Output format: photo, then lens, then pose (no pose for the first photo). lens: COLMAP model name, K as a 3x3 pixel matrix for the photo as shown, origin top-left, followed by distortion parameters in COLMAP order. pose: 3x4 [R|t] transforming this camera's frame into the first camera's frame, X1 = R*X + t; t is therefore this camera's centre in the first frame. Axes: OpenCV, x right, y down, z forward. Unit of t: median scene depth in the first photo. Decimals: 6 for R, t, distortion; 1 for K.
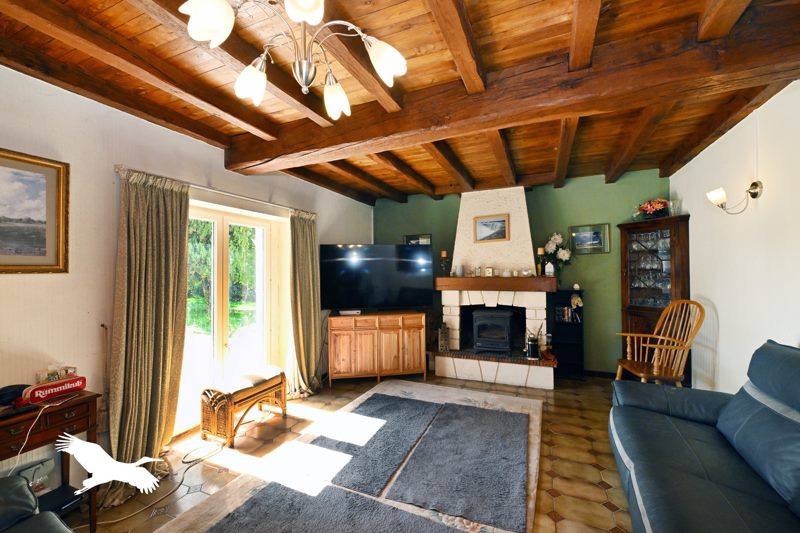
lens RADIAL K [[312.3, 0, 401.5], [0, 312.3, 264.0], [0, 0, 1]] dist [0.000303, 0.000027]
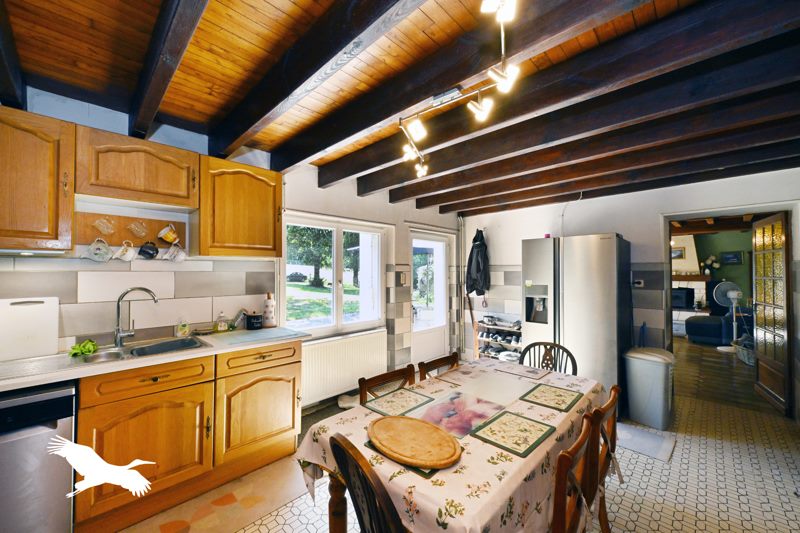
lens RADIAL K [[312.3, 0, 400.1], [0, 312.3, 268.2], [0, 0, 1]] dist [0.000303, 0.000027]
pose [[0.936385, 0.002727, -0.350964, -0.813673], [-0.003439, 0.999993, -0.001407, 0.000780], [0.350958, 0.002524, 0.936388, -1.890119]]
